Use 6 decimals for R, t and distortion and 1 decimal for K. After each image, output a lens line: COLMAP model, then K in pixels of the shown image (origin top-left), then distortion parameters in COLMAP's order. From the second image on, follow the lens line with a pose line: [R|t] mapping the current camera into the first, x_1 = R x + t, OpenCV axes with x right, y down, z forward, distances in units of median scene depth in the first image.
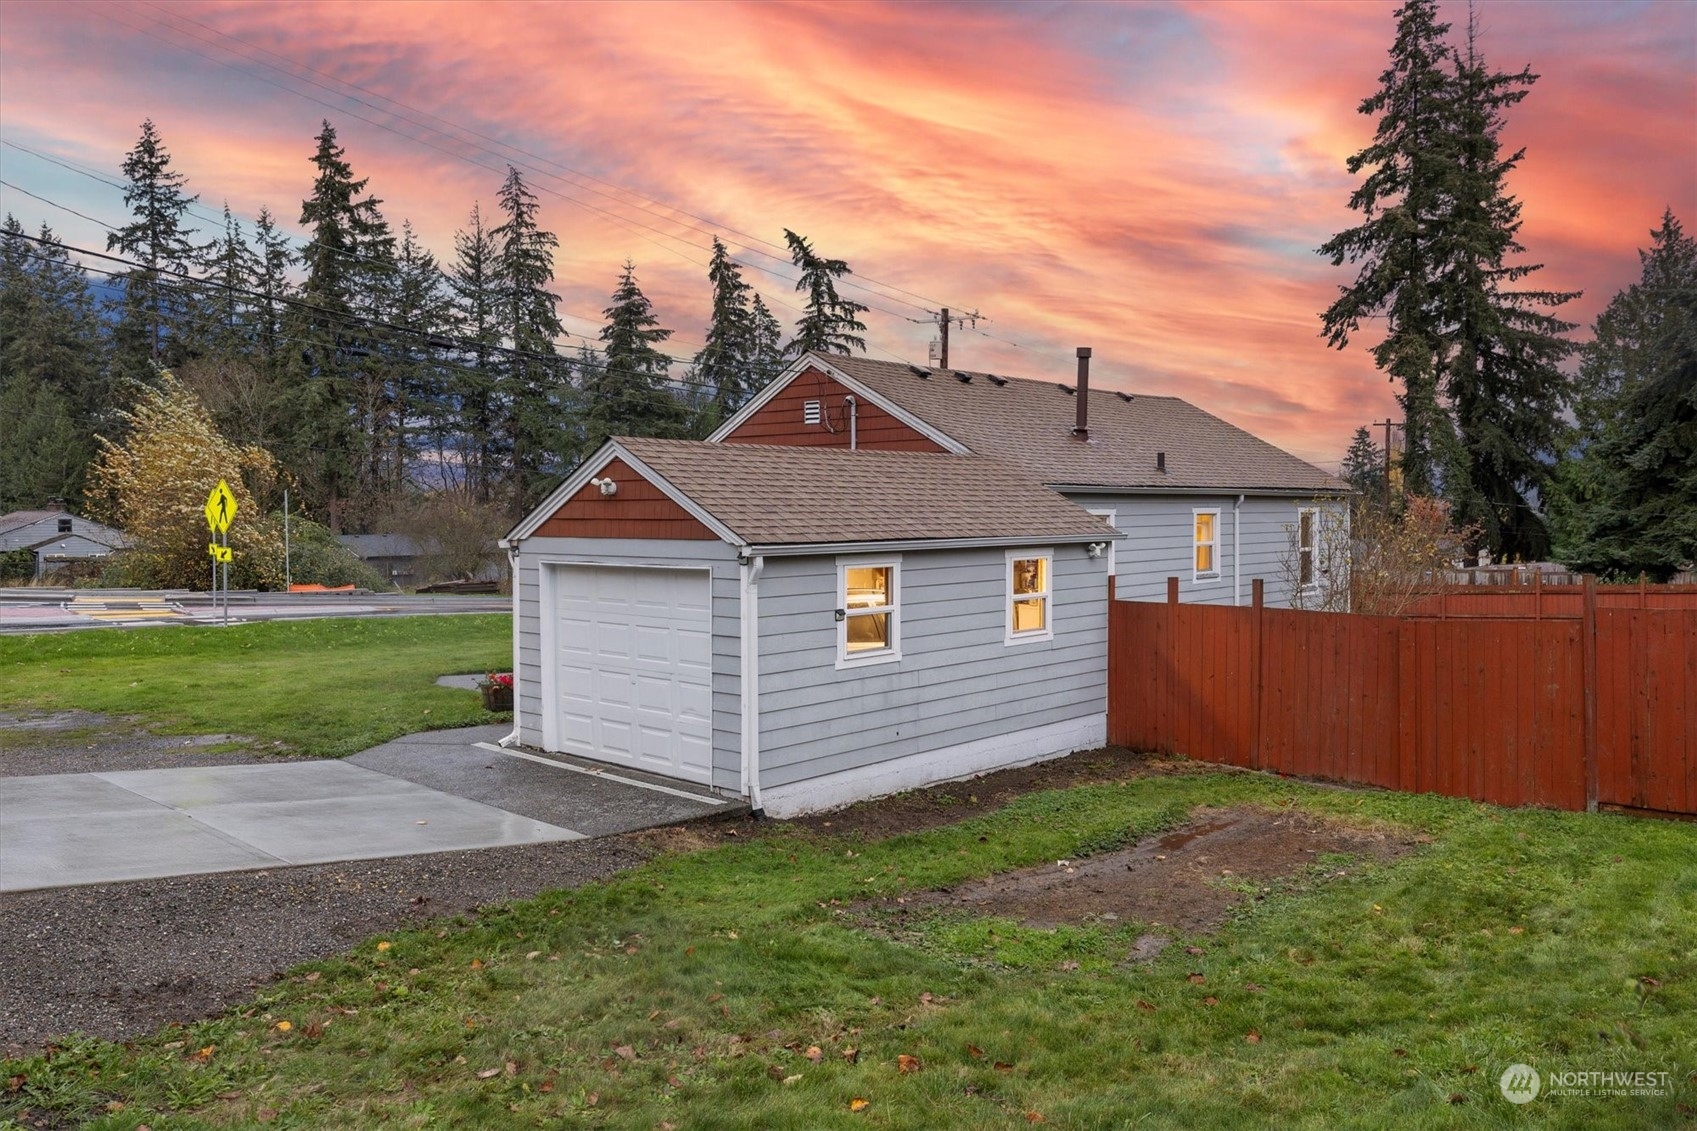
lens RADIAL K [[1300.0, 0, 839.9], [0, 1300.0, 531.4], [0, 0, 1]] dist [0.003662, -0.003446]
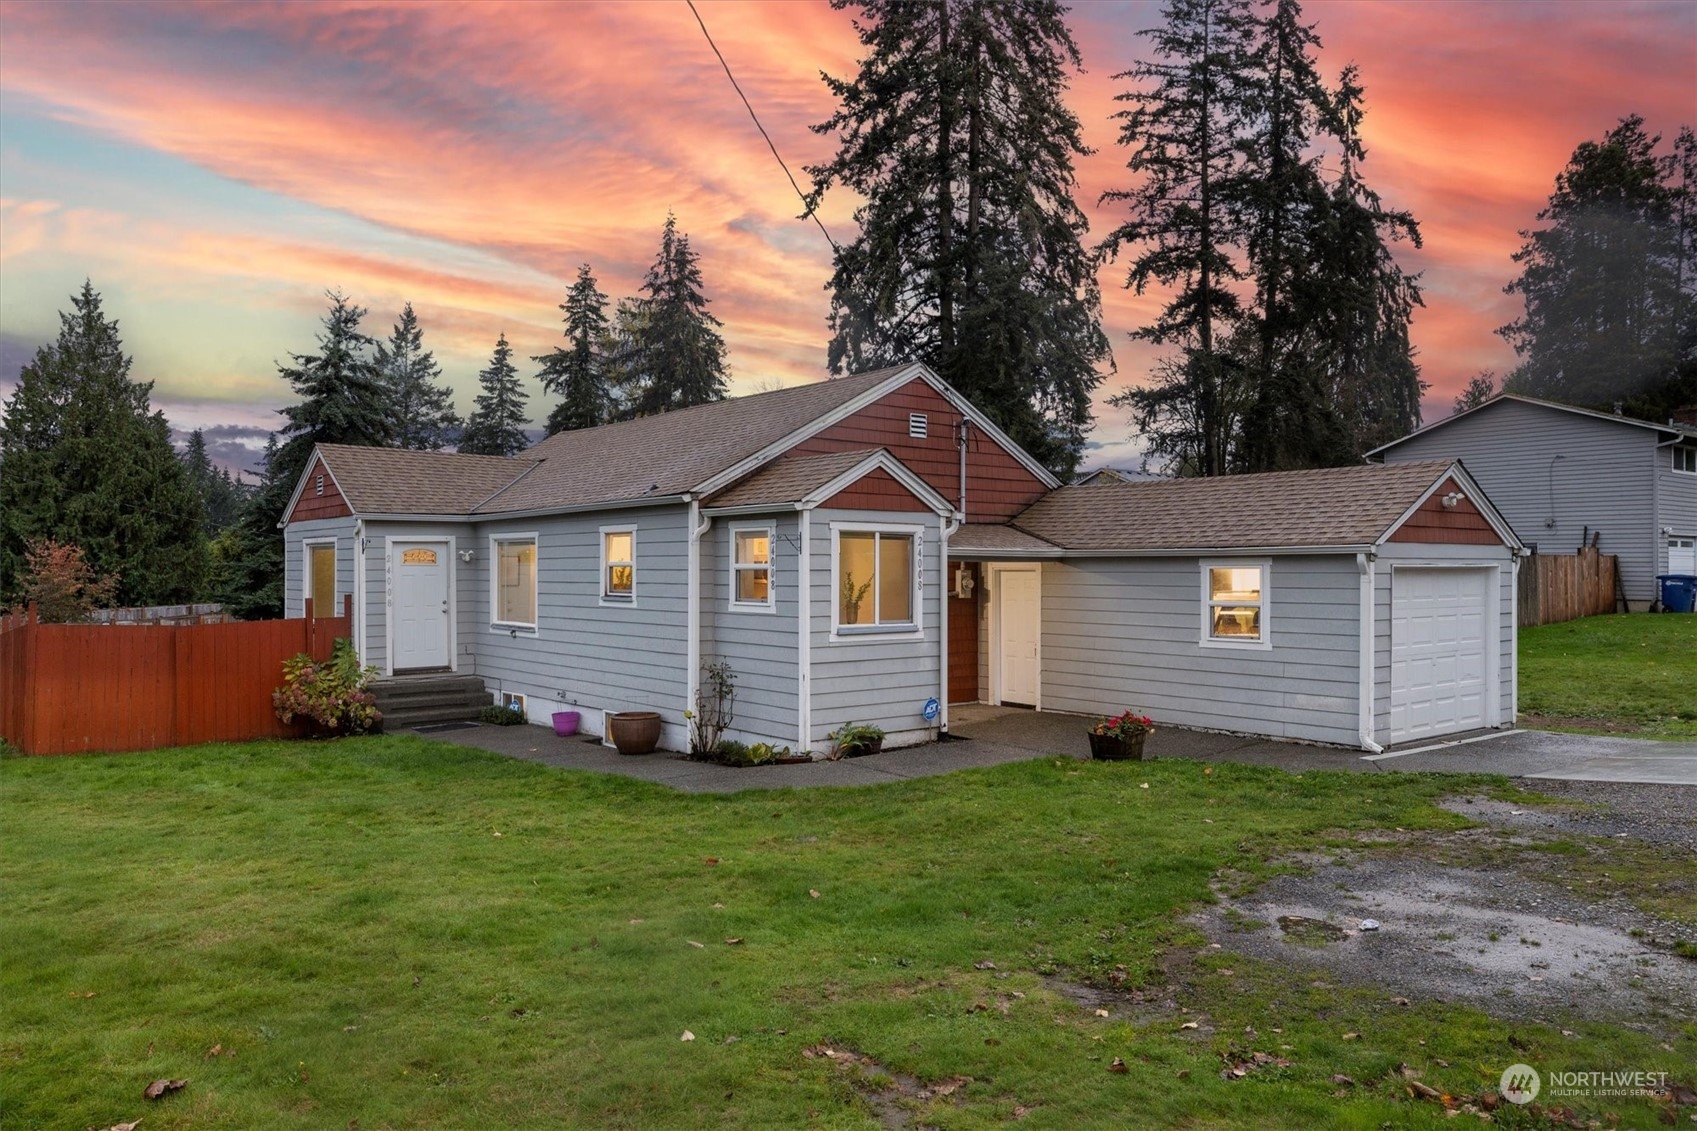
lens RADIAL K [[1193.2, 0, 848.5], [0, 1193.2, 565.5], [0, 0, 1]] dist [-0.000356, -0.001388]
pose [[0.119780, 0.007172, 0.992775, -0.233304], [0.016889, 0.999814, -0.009261, 0.004442], [-0.992657, 0.017876, 0.119637, 0.248366]]
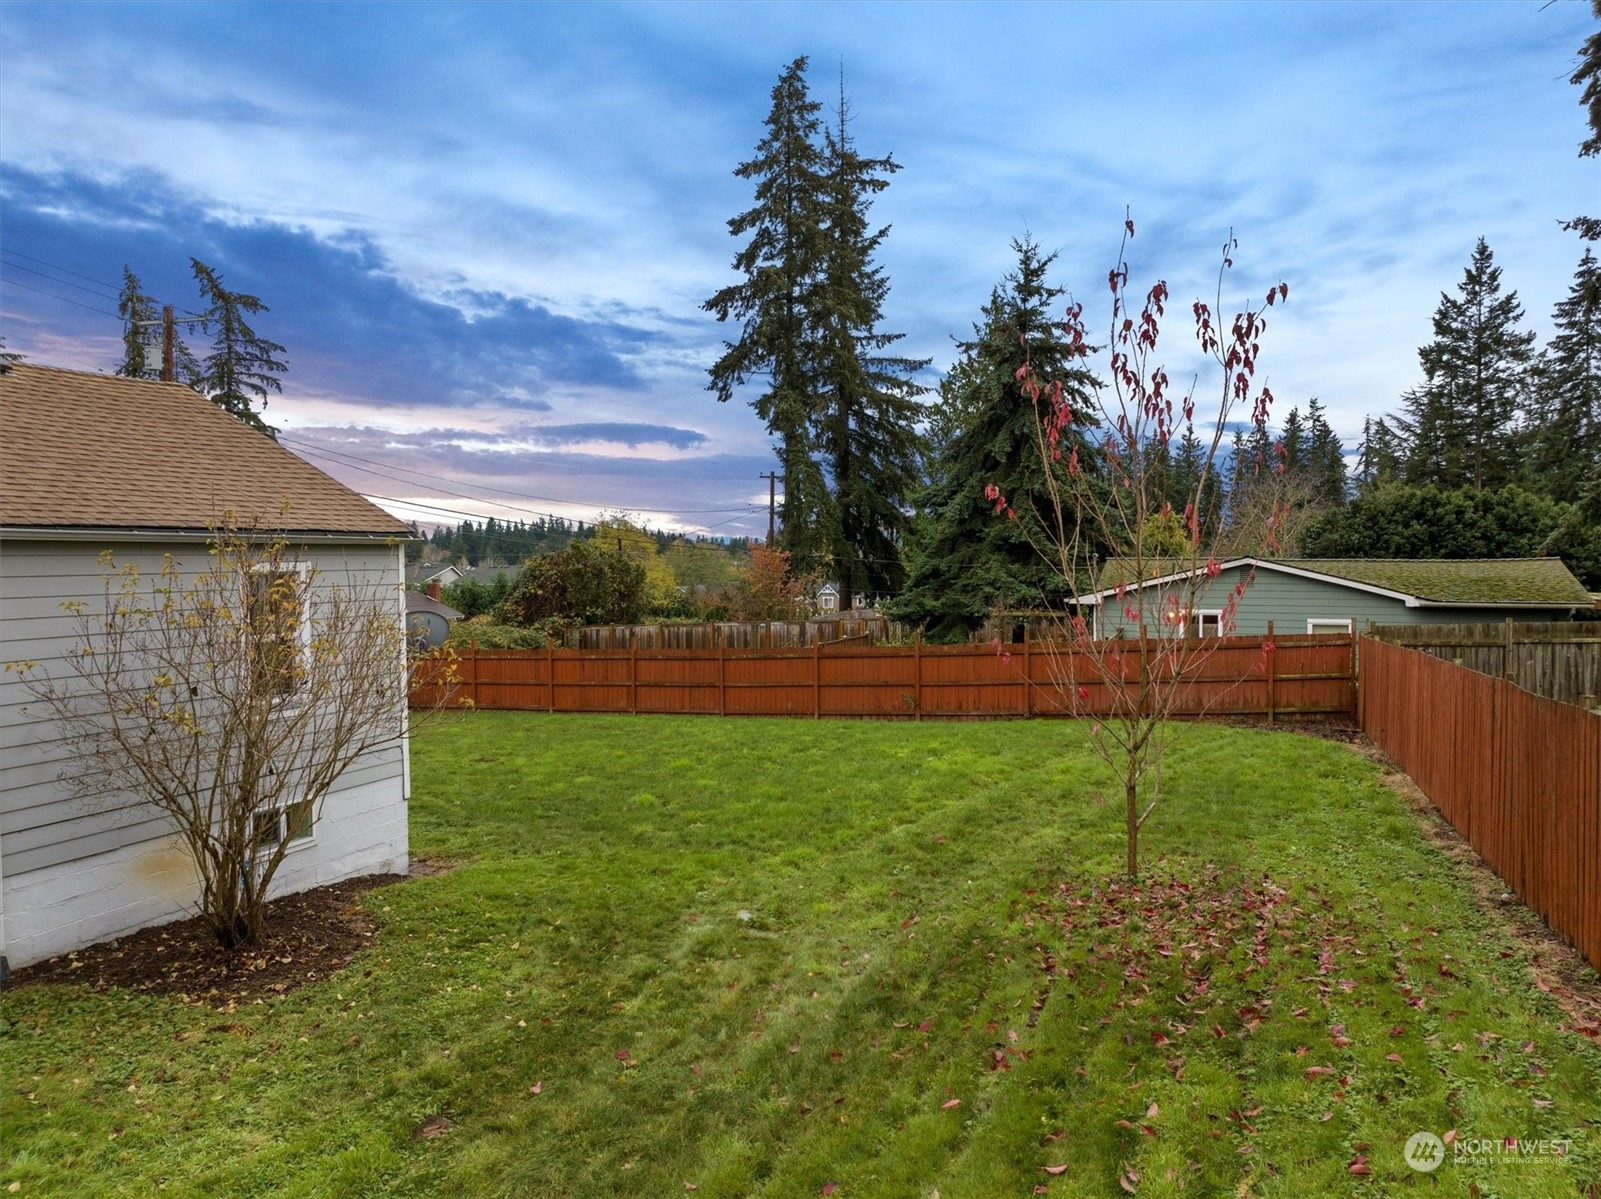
lens RADIAL K [[1120.6, 0, 800.5], [0, 1120.6, 599.5], [0, 0, 1]] dist [-0.053747, 0.004300]
pose [[0.936019, -0.015368, 0.351614, 0.125659], [0.007436, 0.999687, 0.023898, -0.004425], [-0.351871, -0.019755, 0.935840, 0.144691]]
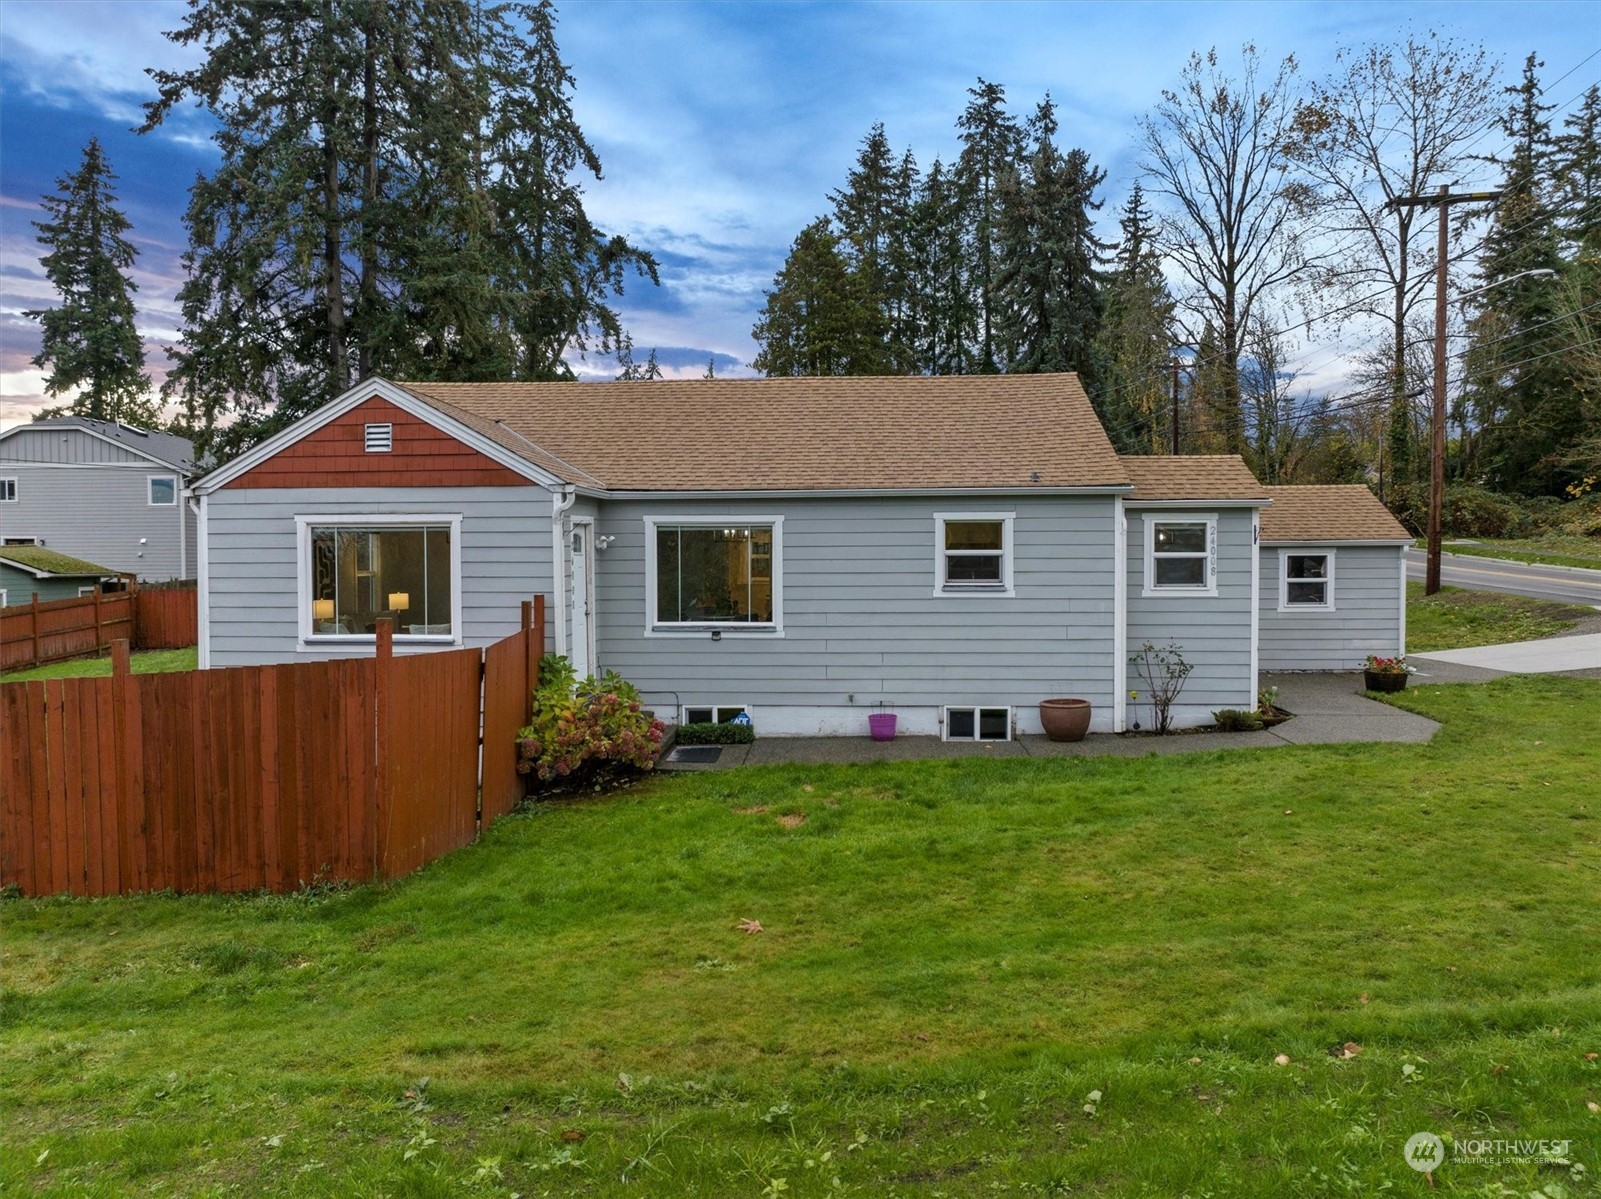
lens RADIAL K [[1136.1, 0, 790.8], [0, 1136.1, 595.6], [0, 0, 1]] dist [-0.033691, 0.004627]
pose [[-0.645705, -0.020371, 0.763315, -0.160147], [0.019505, 0.998878, 0.043157, 0.000064], [-0.763337, 0.042755, -0.644584, 0.452061]]
